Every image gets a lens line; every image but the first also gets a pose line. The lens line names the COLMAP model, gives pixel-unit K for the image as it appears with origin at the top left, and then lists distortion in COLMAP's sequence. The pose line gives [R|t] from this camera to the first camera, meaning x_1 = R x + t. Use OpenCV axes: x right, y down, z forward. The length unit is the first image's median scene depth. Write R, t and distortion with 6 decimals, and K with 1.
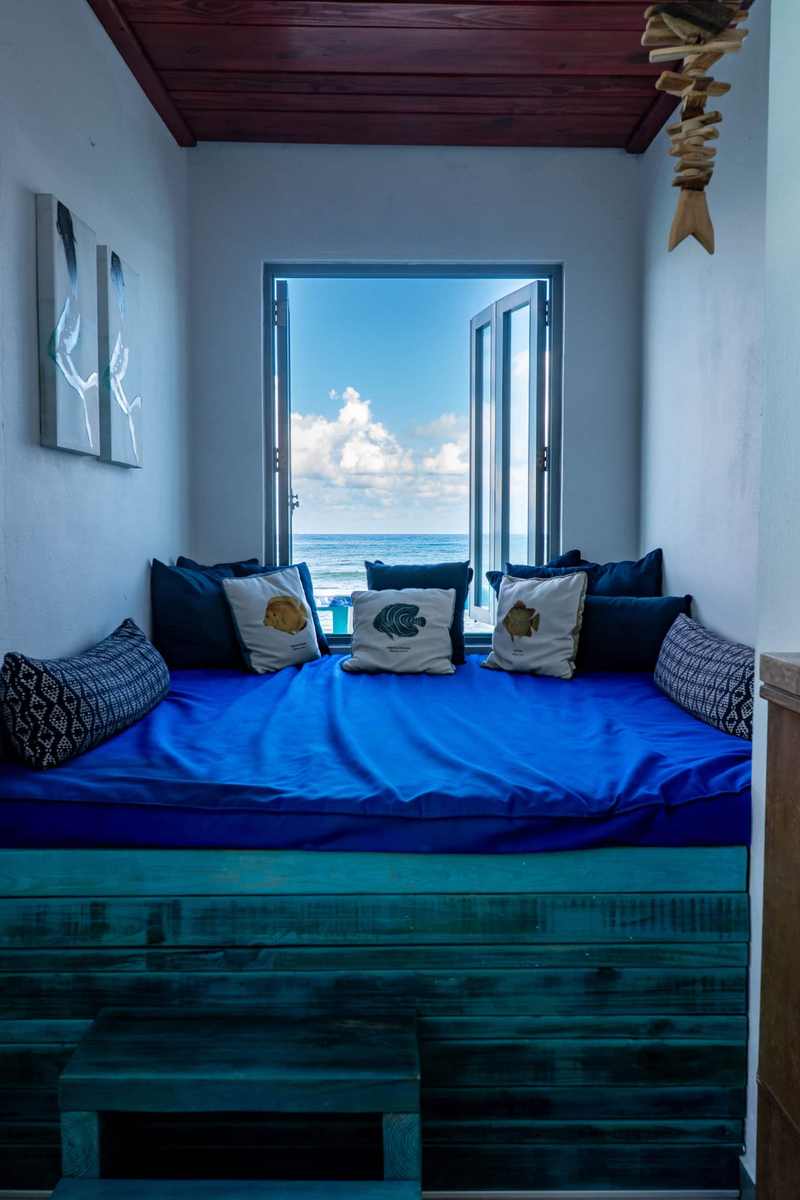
lens RADIAL K [[942.6, 0, 400.0], [0, 942.6, 600.0], [0, 0, 1]] dist [0.009671, -0.003435]
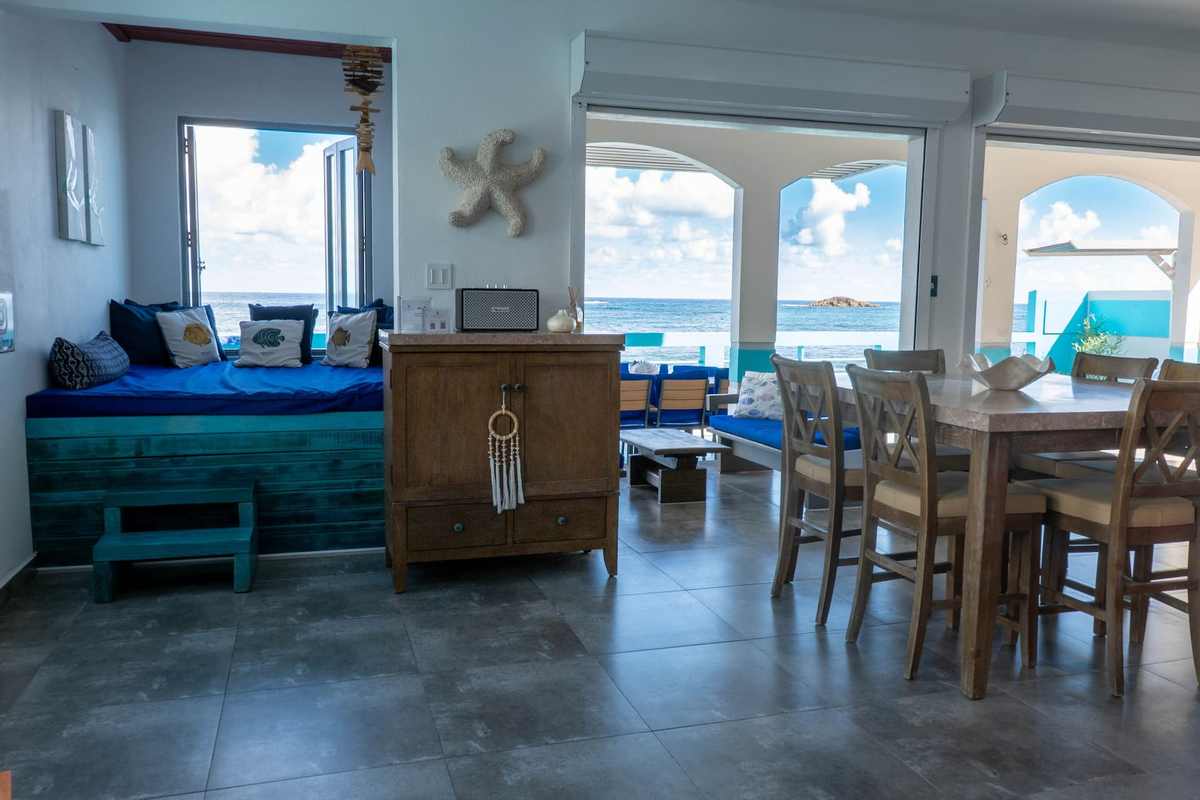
lens RADIAL K [[942.6, 0, 600.0], [0, 942.6, 400.0], [0, 0, 1]] dist [0.009671, -0.003435]
pose [[0.961699, -0.016172, 0.273632, 0.115030], [0.004934, 0.999118, 0.041707, 0.070844], [-0.274065, -0.038760, 0.960930, -0.879230]]
